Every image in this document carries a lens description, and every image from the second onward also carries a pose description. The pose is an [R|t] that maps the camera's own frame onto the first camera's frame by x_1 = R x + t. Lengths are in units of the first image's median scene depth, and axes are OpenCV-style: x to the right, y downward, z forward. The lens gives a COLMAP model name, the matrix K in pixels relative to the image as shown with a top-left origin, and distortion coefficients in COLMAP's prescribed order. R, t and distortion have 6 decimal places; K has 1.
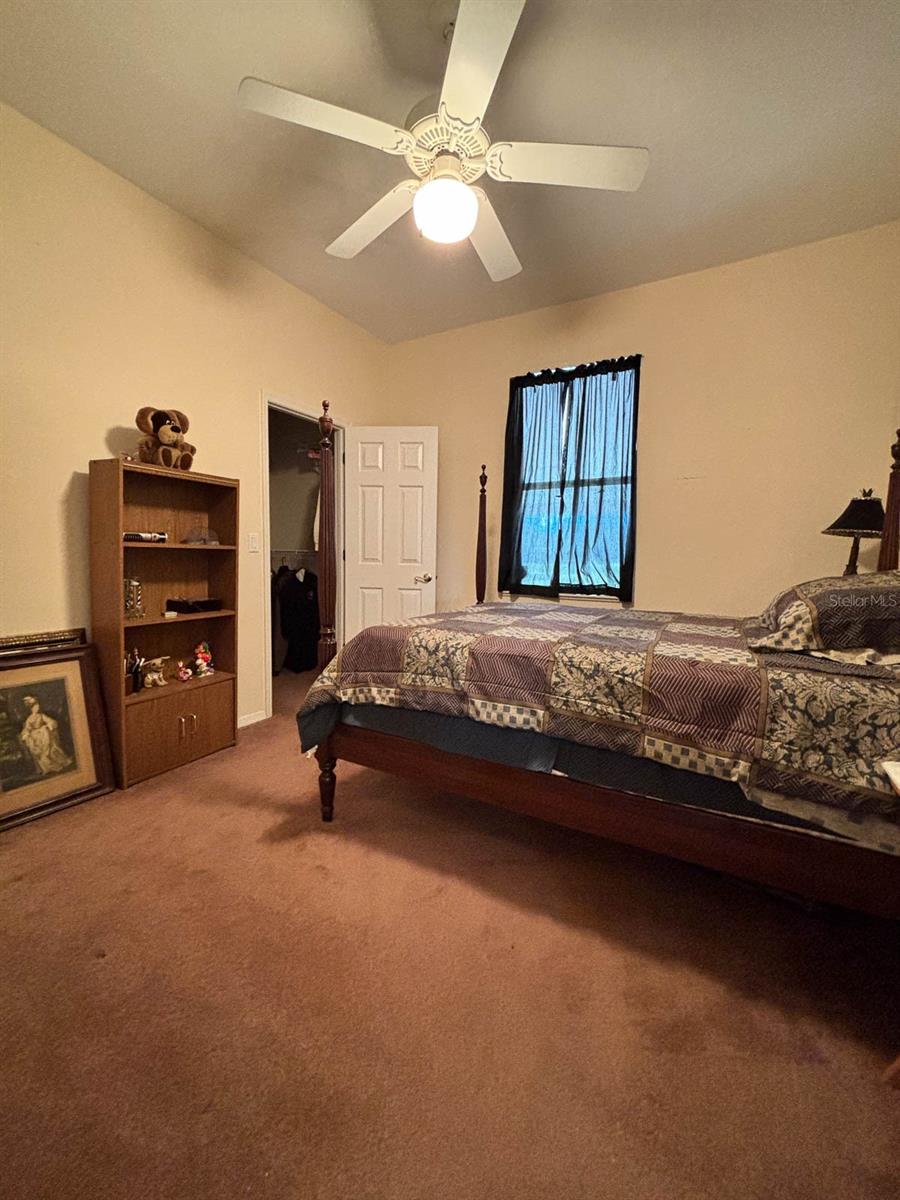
lens RADIAL K [[479.6, 0, 453.2], [0, 479.6, 599.0], [0, 0, 1]] dist [-0.000972, -0.000121]
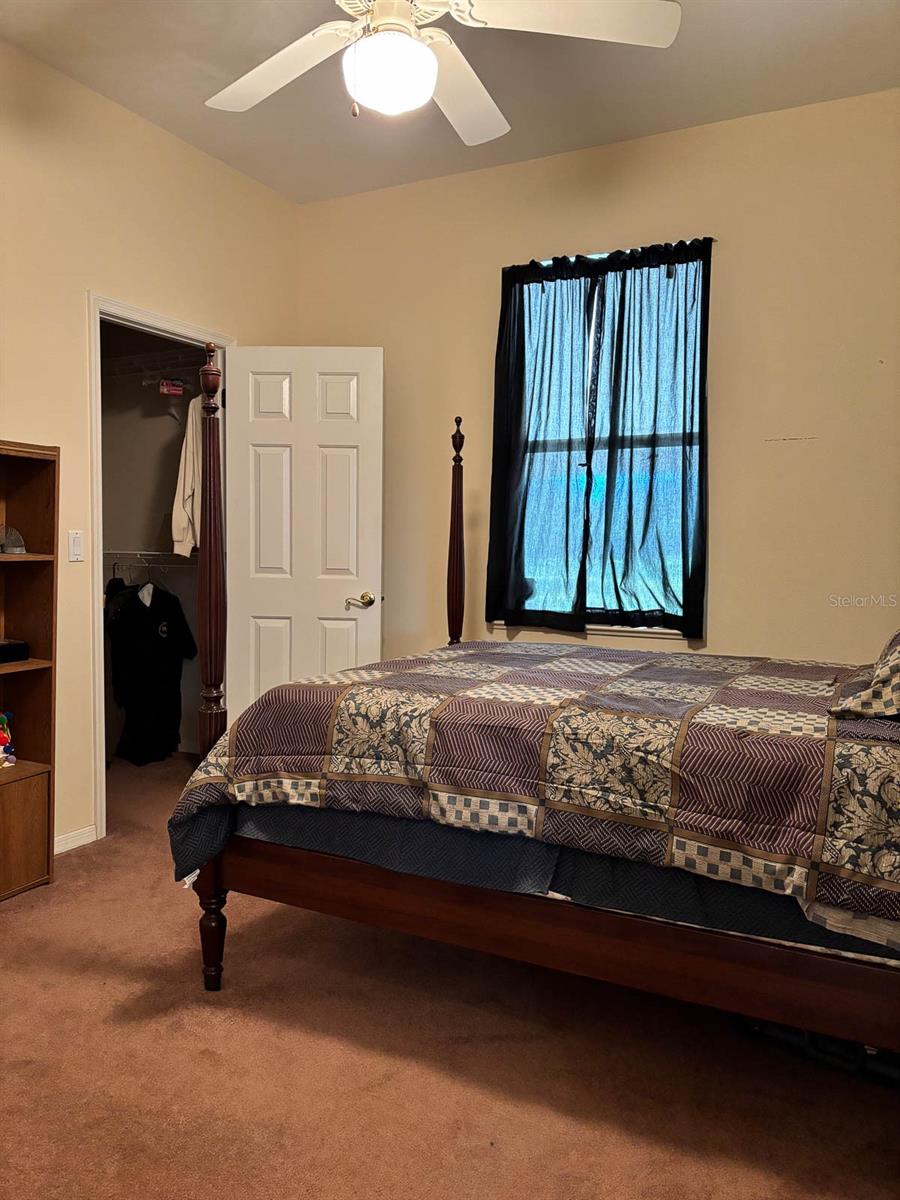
lens RADIAL K [[907.5, 0, 448.0], [0, 907.5, 601.7], [0, 0, 1]] dist [0.028546, -0.007166]
pose [[0.999321, -0.006656, 0.036239, 0.011082], [0.007587, 0.999644, -0.025593, -0.023042], [-0.036056, 0.025851, 0.999015, -0.244890]]
